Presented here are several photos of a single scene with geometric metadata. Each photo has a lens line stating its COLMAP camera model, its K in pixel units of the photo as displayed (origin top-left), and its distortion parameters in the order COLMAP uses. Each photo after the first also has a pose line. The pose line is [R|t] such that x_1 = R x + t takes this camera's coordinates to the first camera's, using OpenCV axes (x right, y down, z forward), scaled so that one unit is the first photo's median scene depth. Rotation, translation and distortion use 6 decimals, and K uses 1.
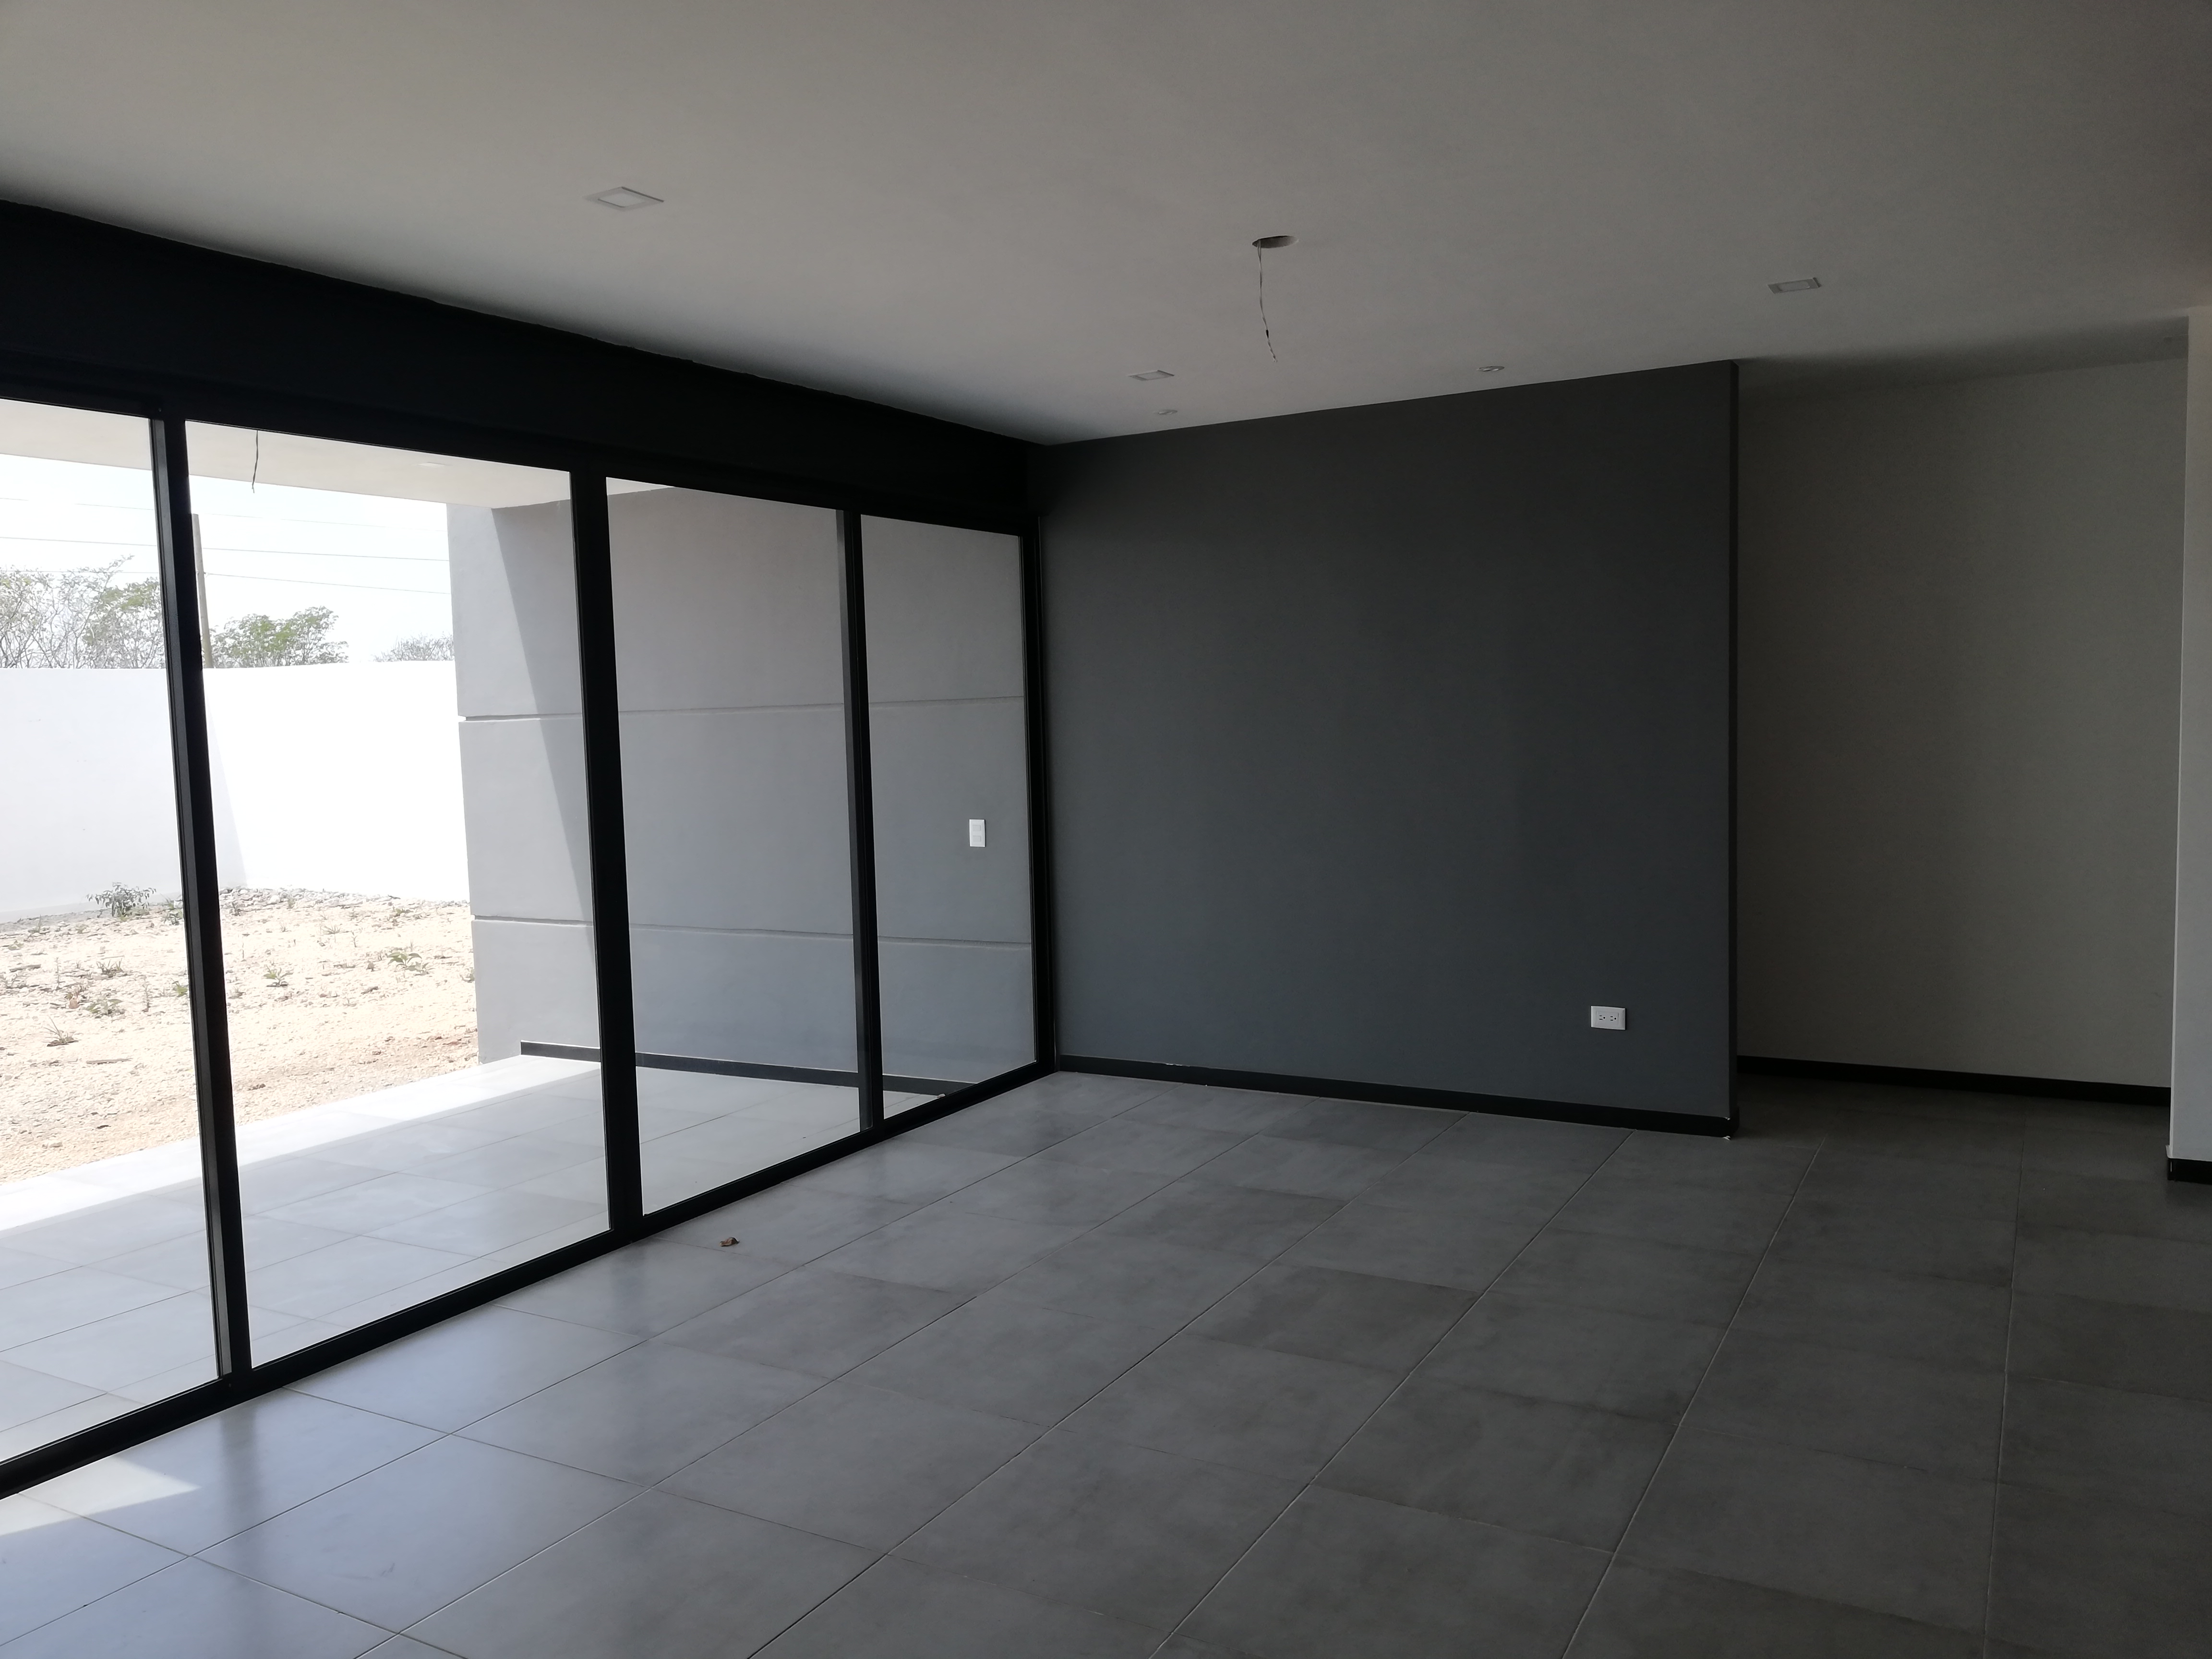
lens RADIAL K [[1666.5, 0, 1092.3], [0, 1666.5, 843.1], [0, 0, 1]] dist [0.053346, -0.063004]
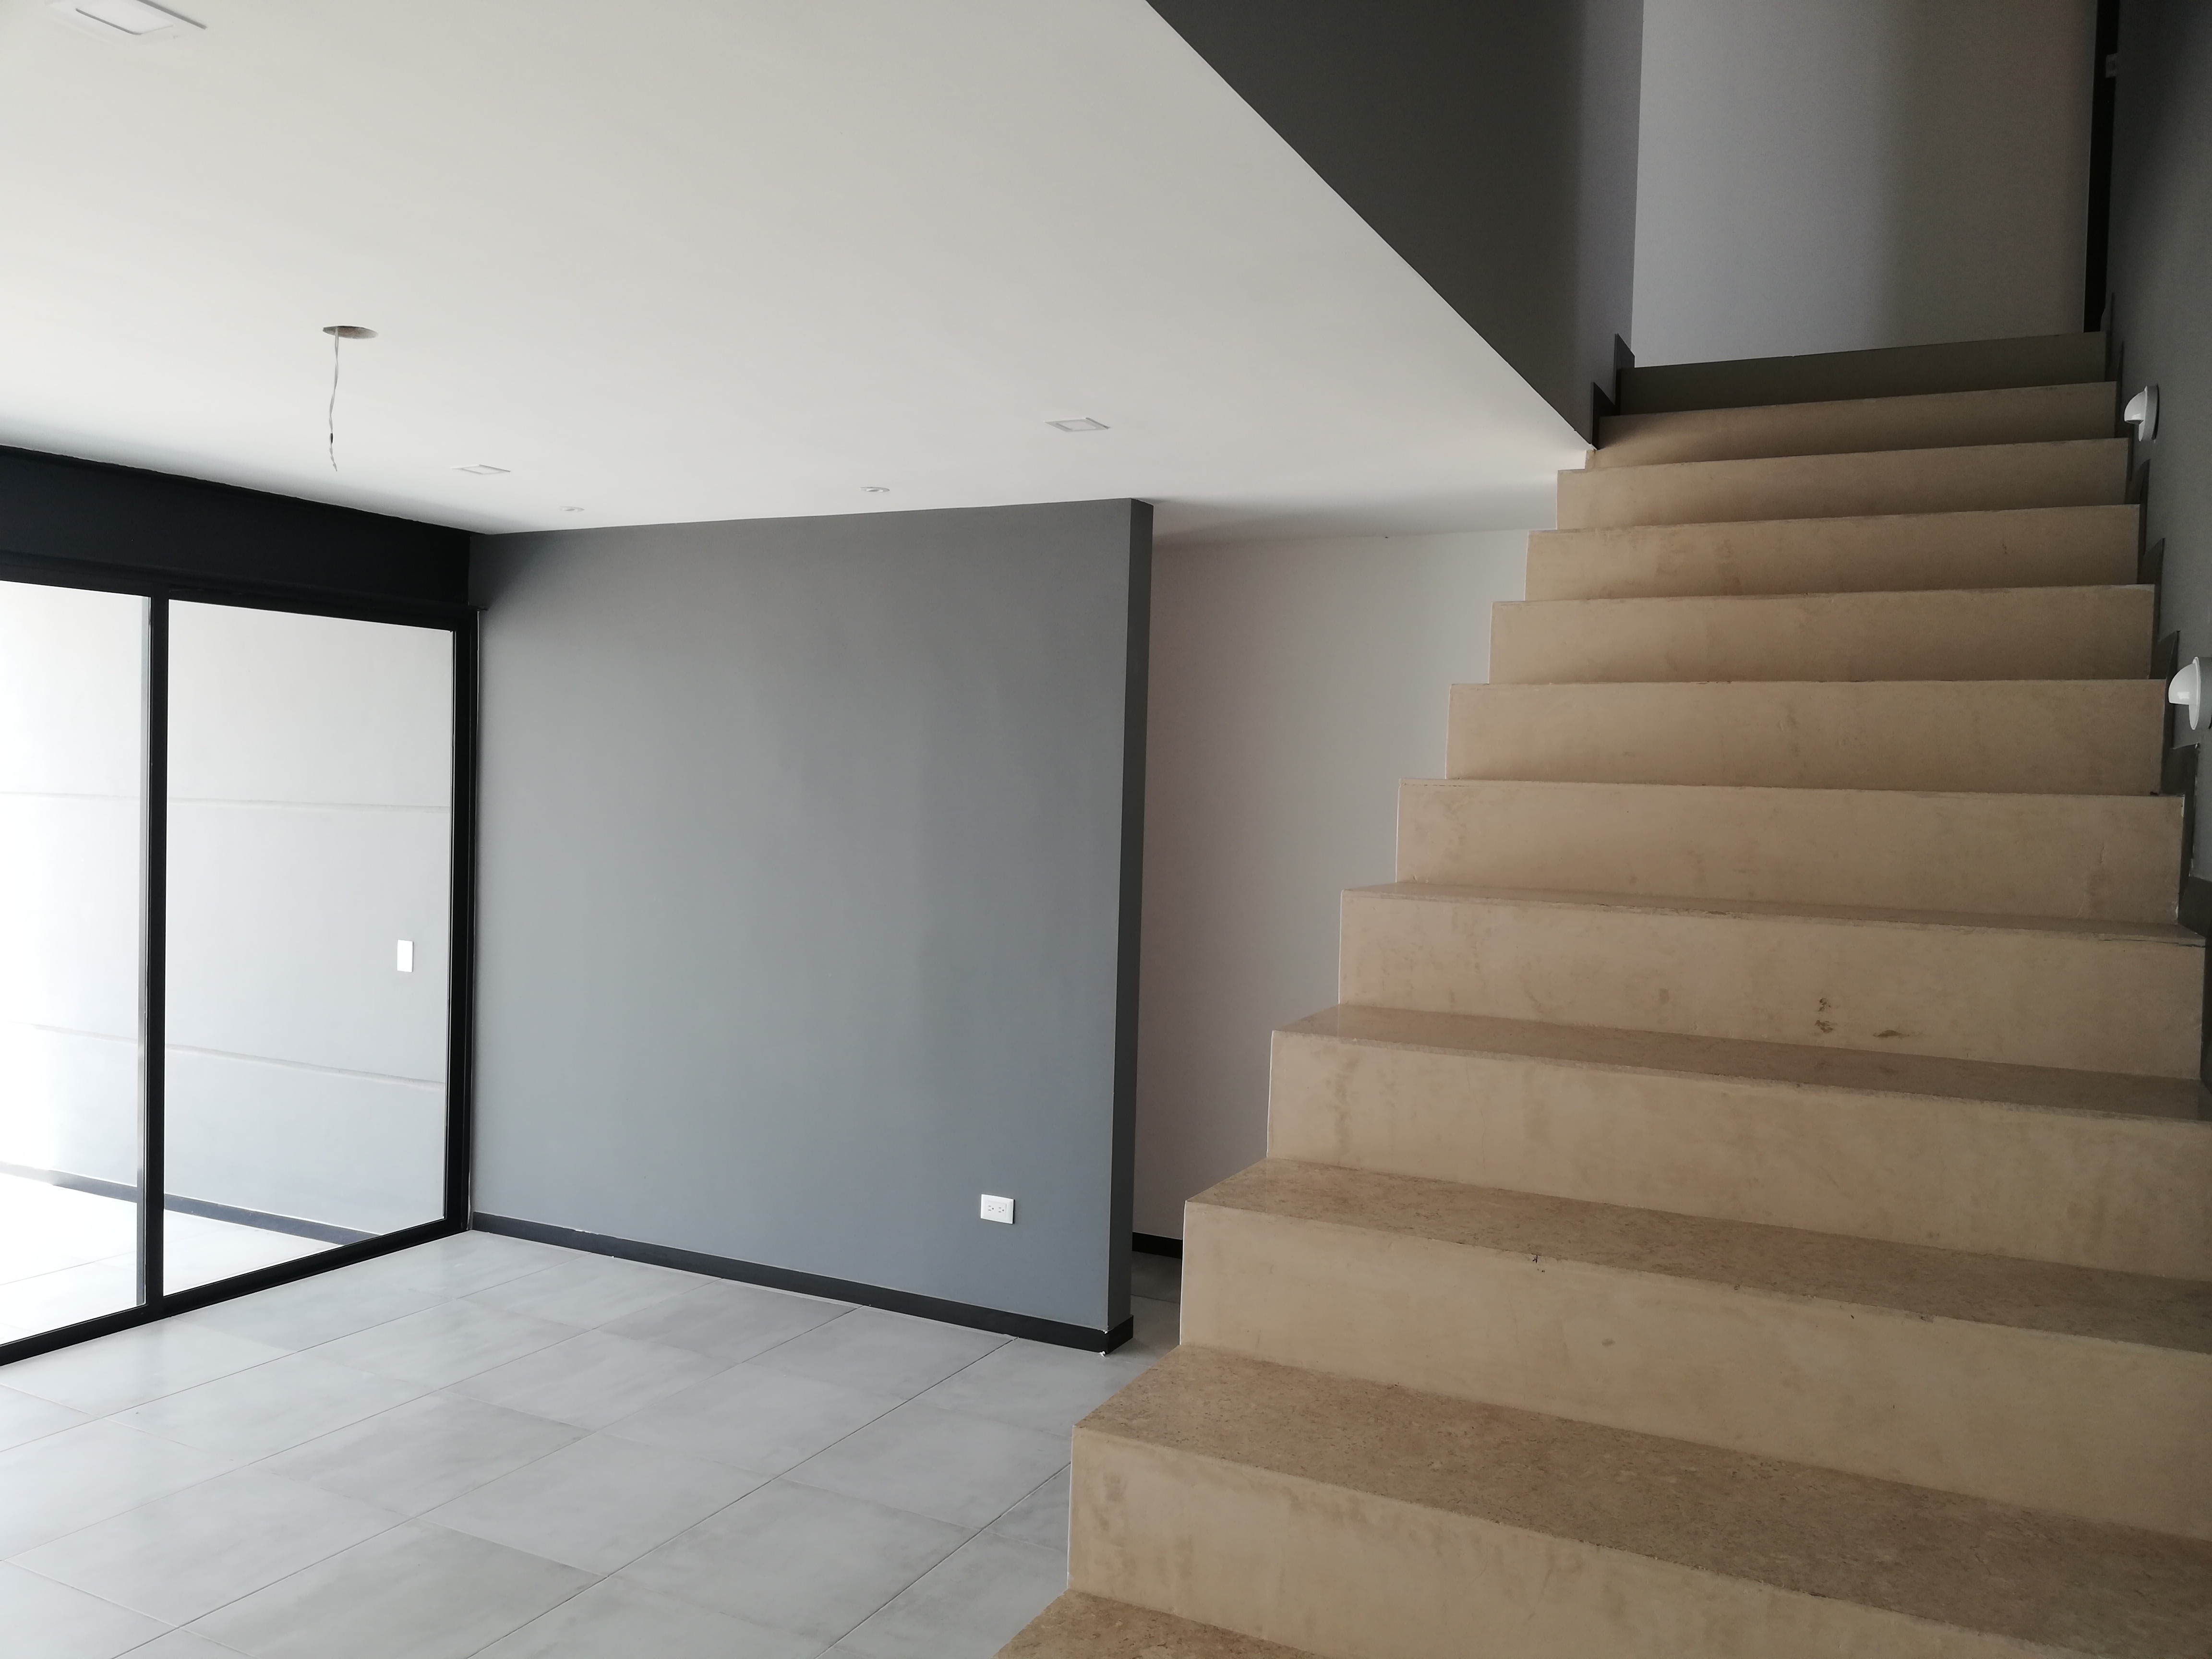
lens RADIAL K [[1666.5, 0, 1099.1], [0, 1666.5, 831.0], [0, 0, 1]] dist [0.053346, -0.063004]
pose [[0.997347, 0.052928, 0.049981, 0.302920], [-0.050312, 0.997367, -0.052234, -0.053184], [-0.052614, 0.049581, 0.997383, 0.092183]]
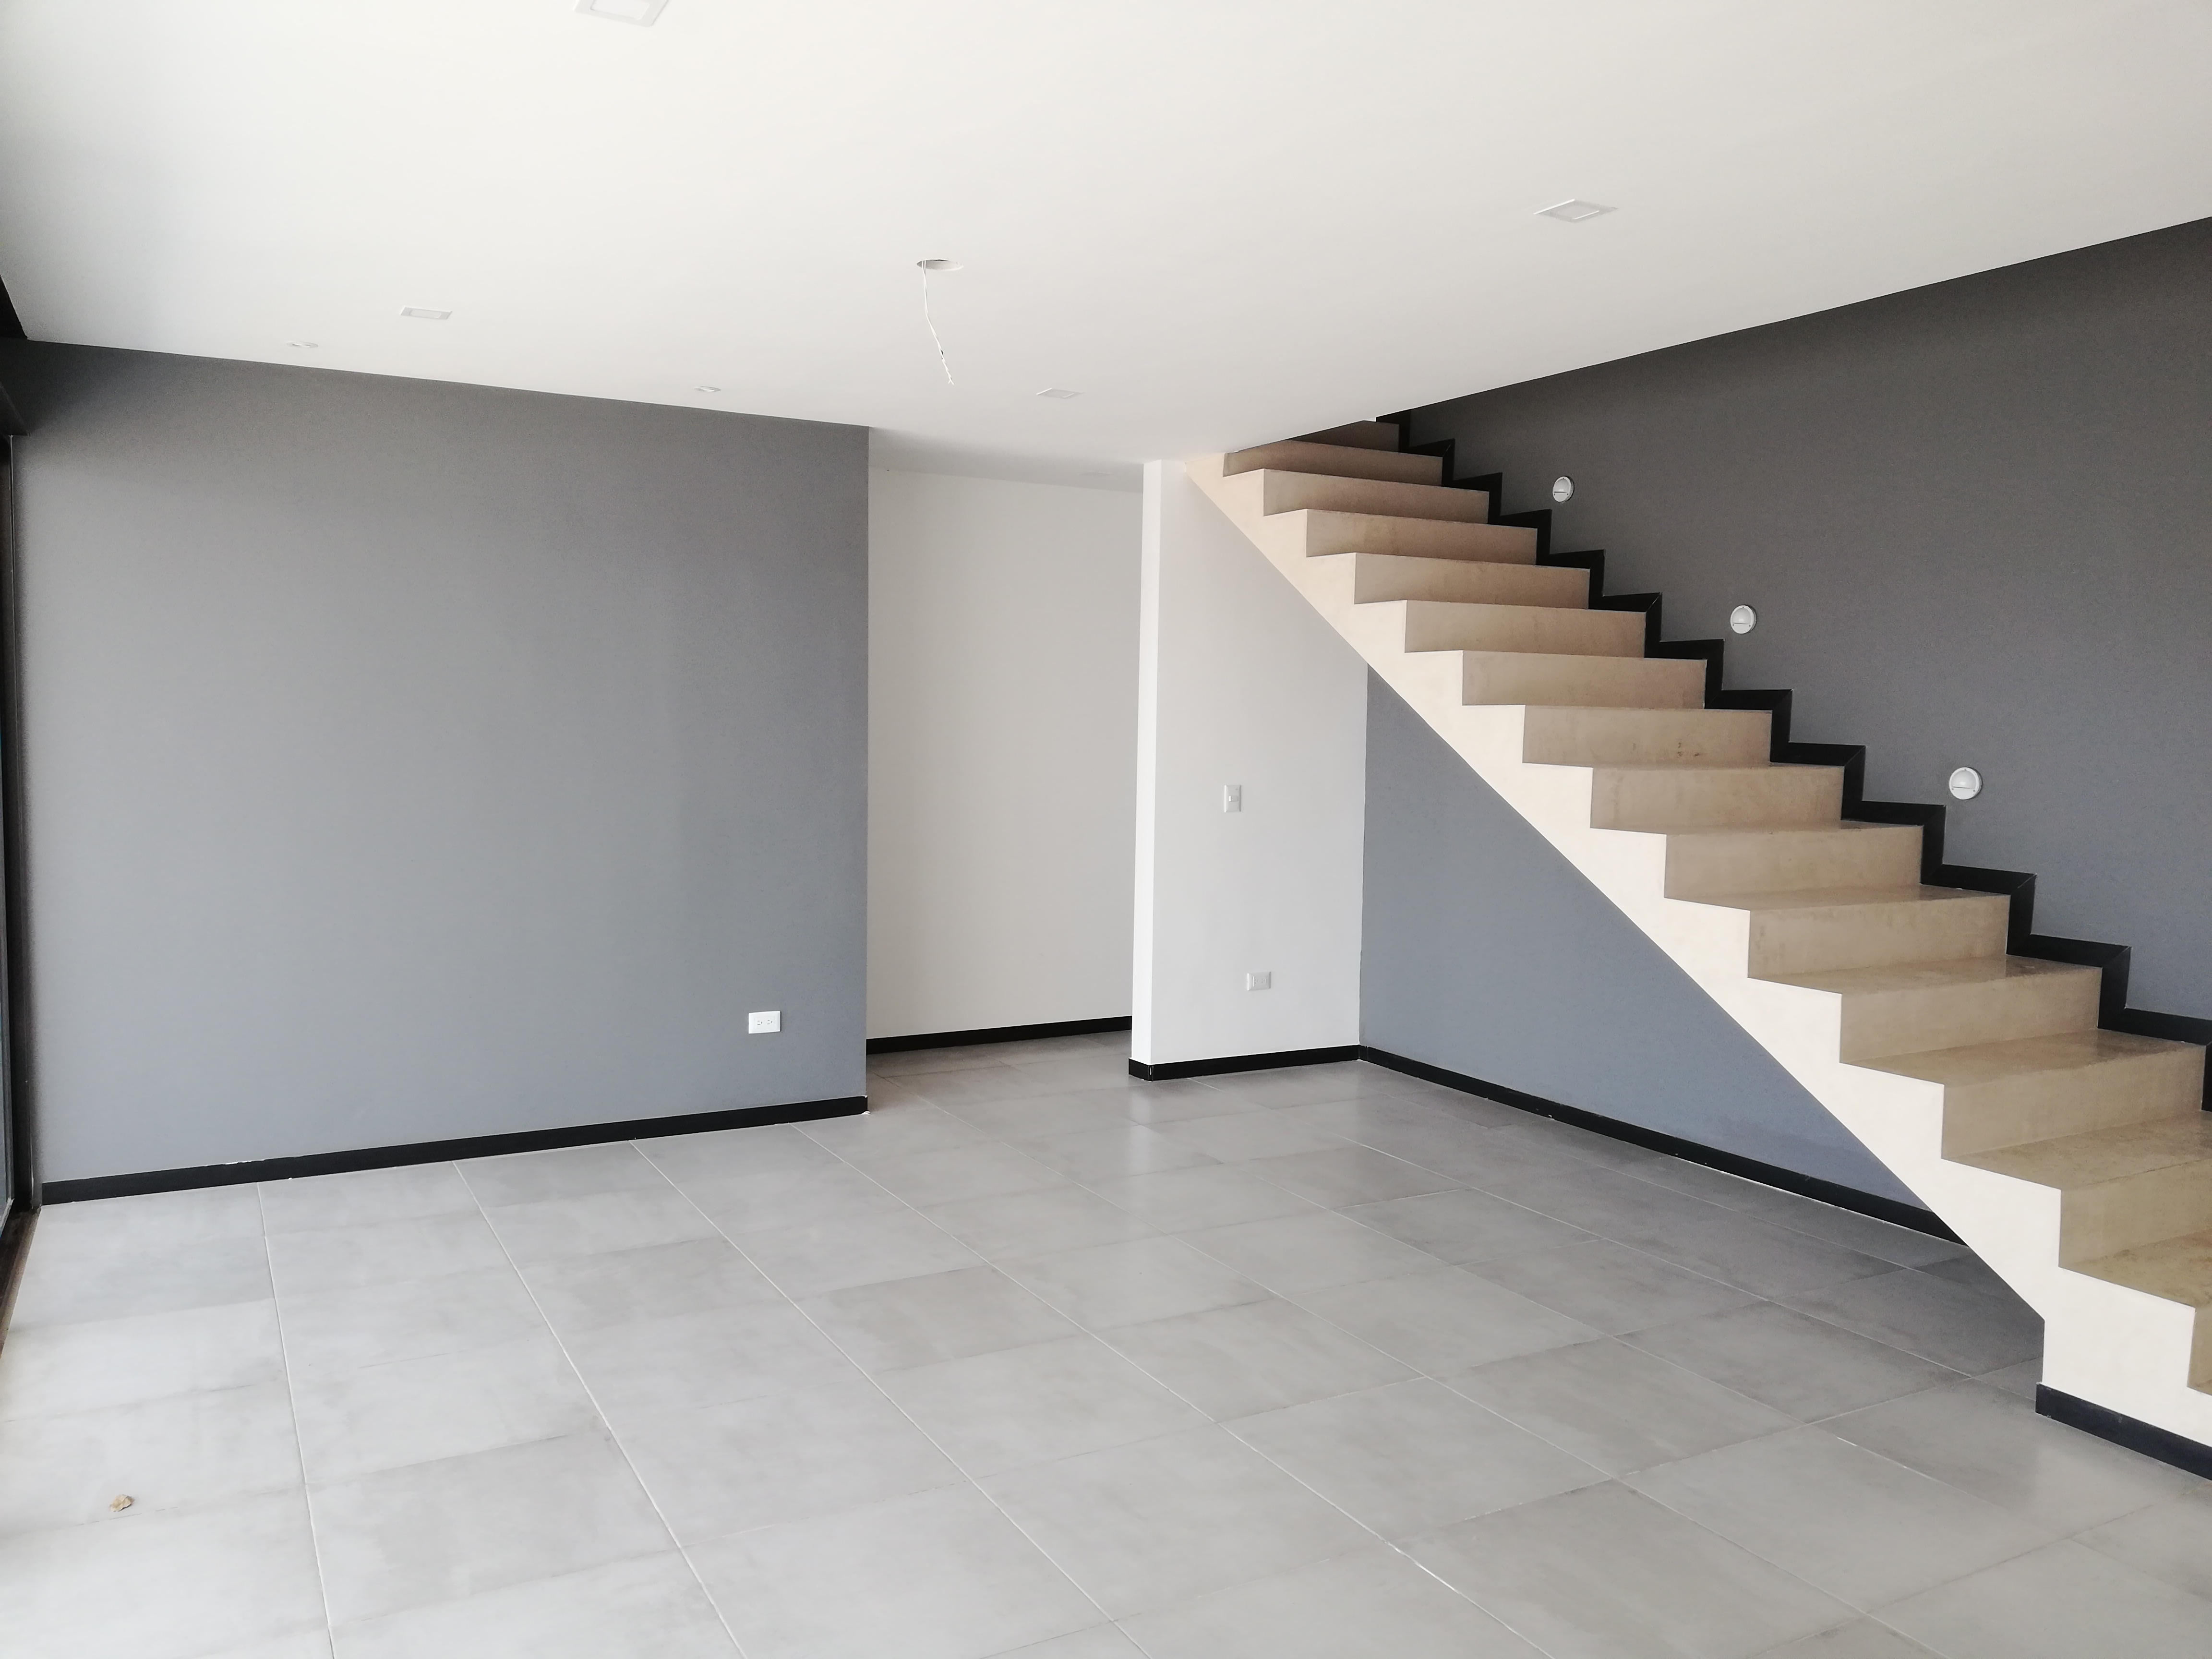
lens RADIAL K [[1666.5, 0, 1117.5], [0, 1666.5, 826.8], [0, 0, 1]] dist [0.053346, -0.063004]
pose [[0.517007, -0.018845, 0.855774, -0.468305], [0.040759, 0.999166, -0.002621, -0.006678], [-0.855010, 0.036236, 0.517343, 0.259011]]
